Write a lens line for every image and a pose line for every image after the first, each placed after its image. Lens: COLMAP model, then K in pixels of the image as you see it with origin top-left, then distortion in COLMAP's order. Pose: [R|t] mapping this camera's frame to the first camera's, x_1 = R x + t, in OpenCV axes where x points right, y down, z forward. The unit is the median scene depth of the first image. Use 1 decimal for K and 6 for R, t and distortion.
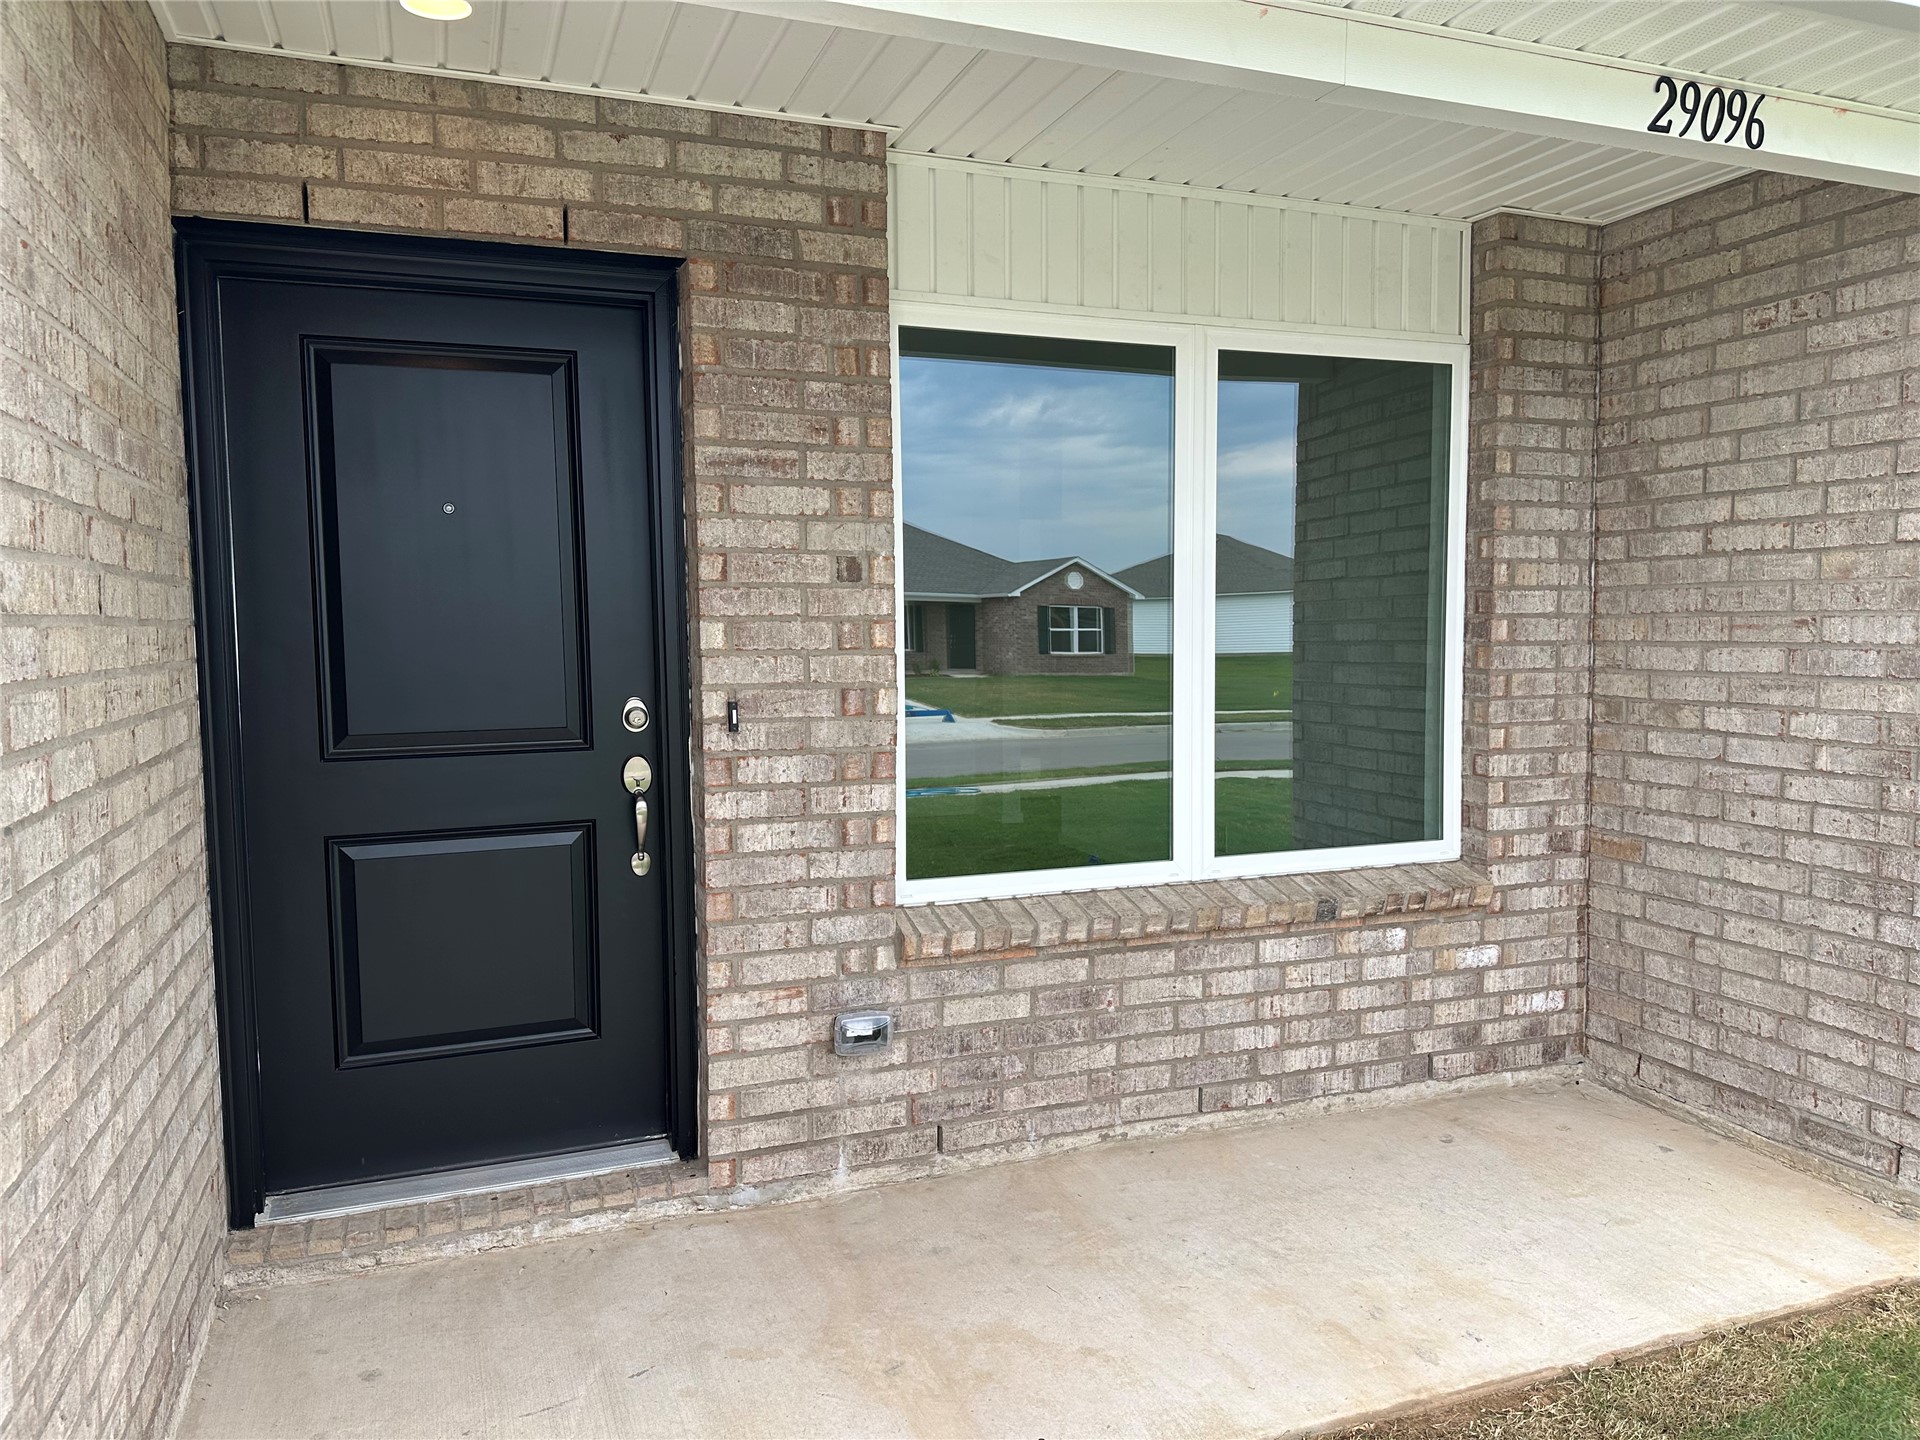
lens RADIAL K [[1324.1, 0, 948.5], [0, 1324.1, 725.7], [0, 0, 1]] dist [0.034195, -0.052226]
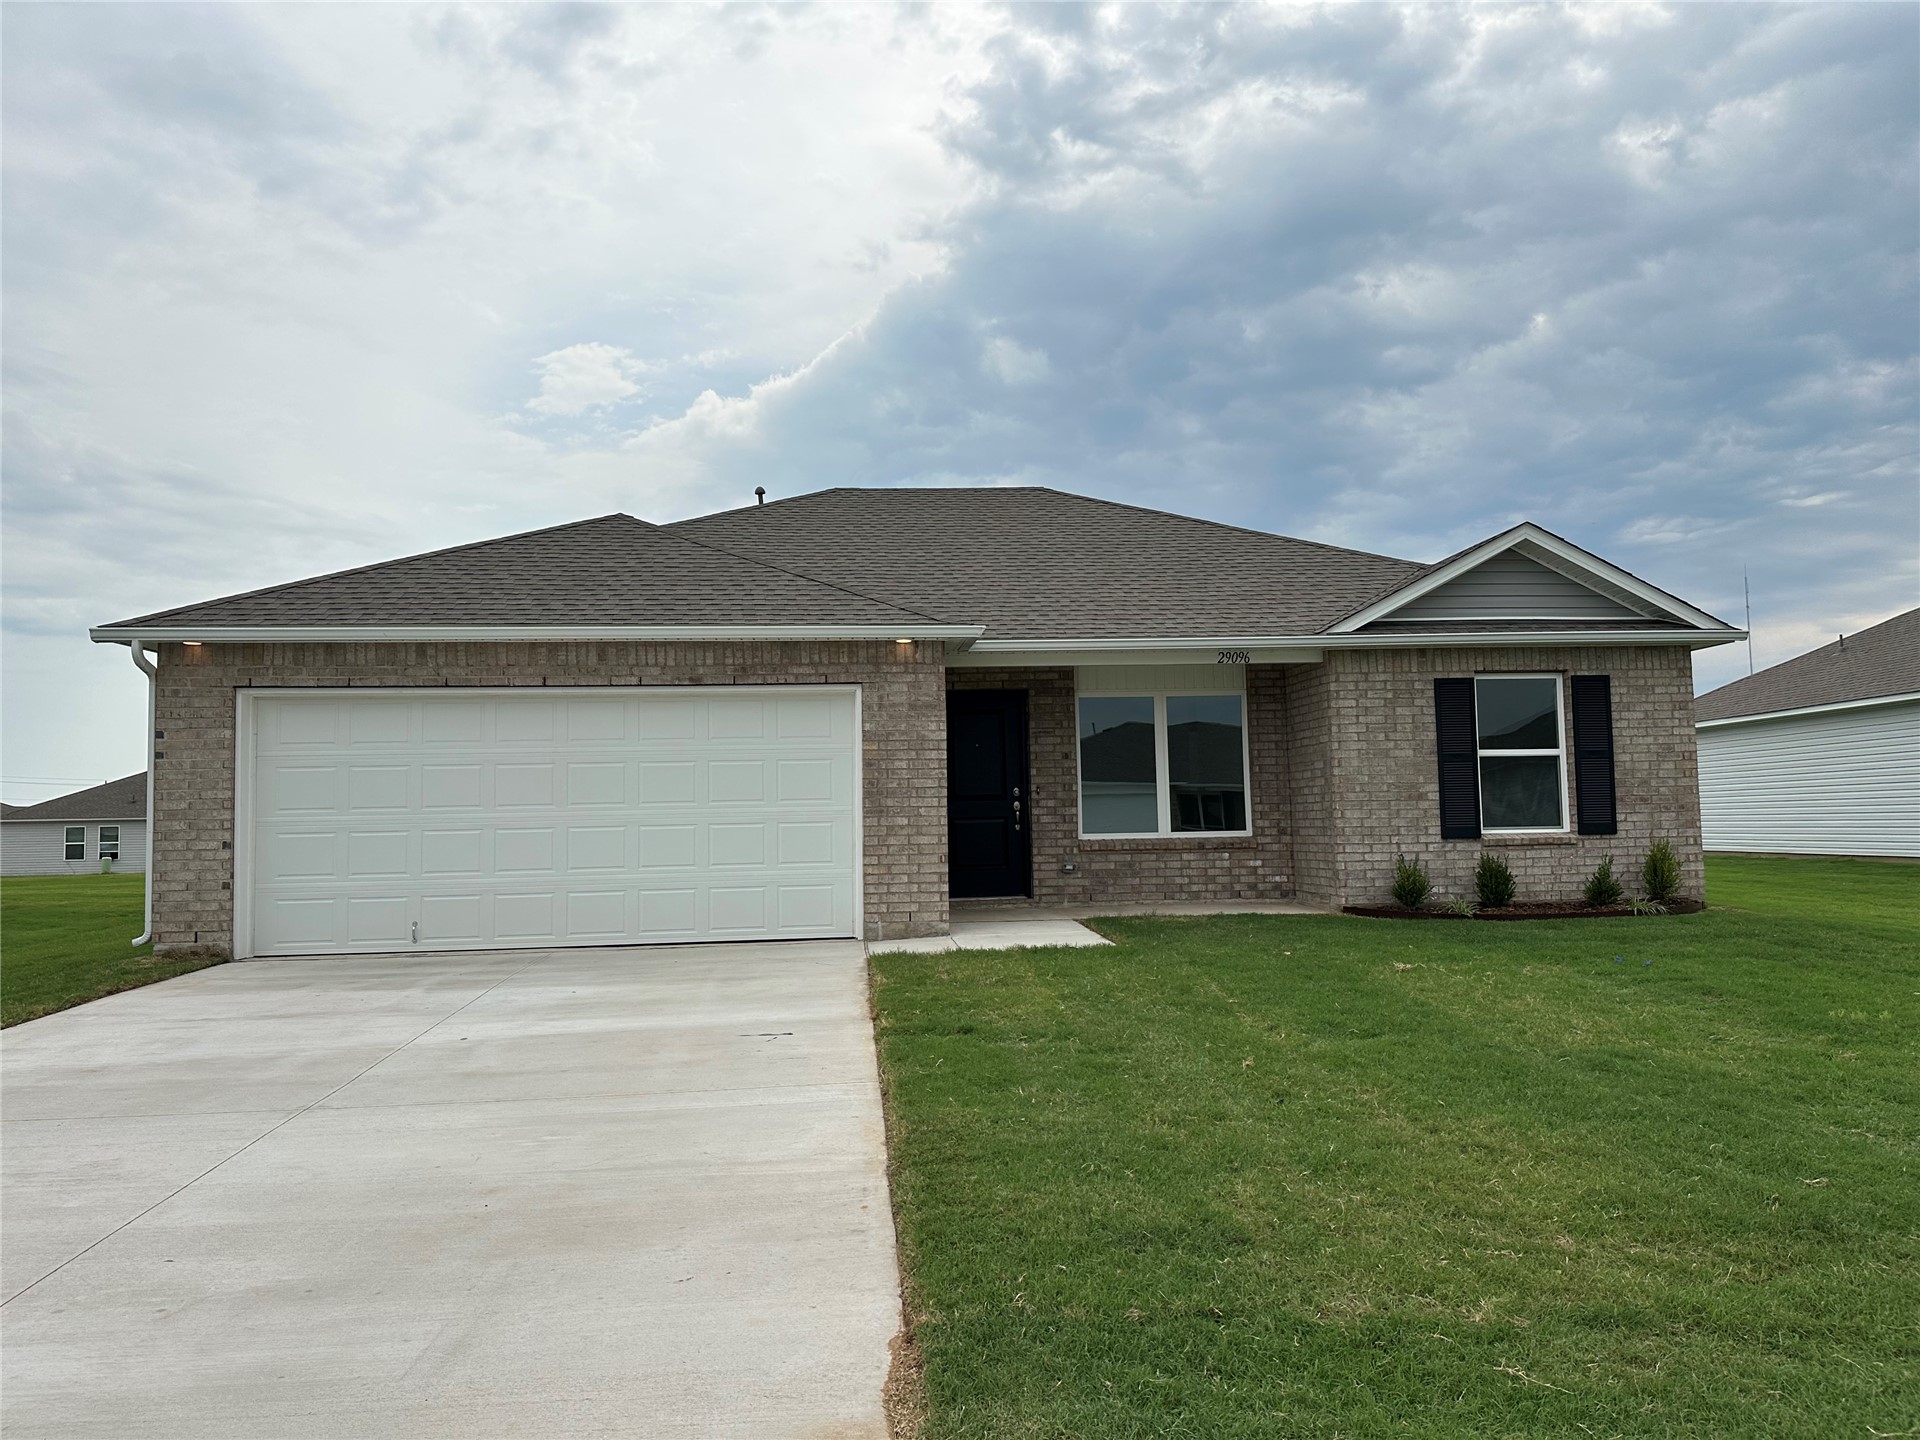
lens RADIAL K [[1324.1, 0, 956.2], [0, 1324.1, 723.8], [0, 0, 1]] dist [0.034195, -0.052226]
pose [[0.960322, -0.033340, -0.276895, 0.694806], [-0.008336, 0.988954, -0.147987, 0.371680], [0.278770, 0.144423, 0.949436, -2.847408]]
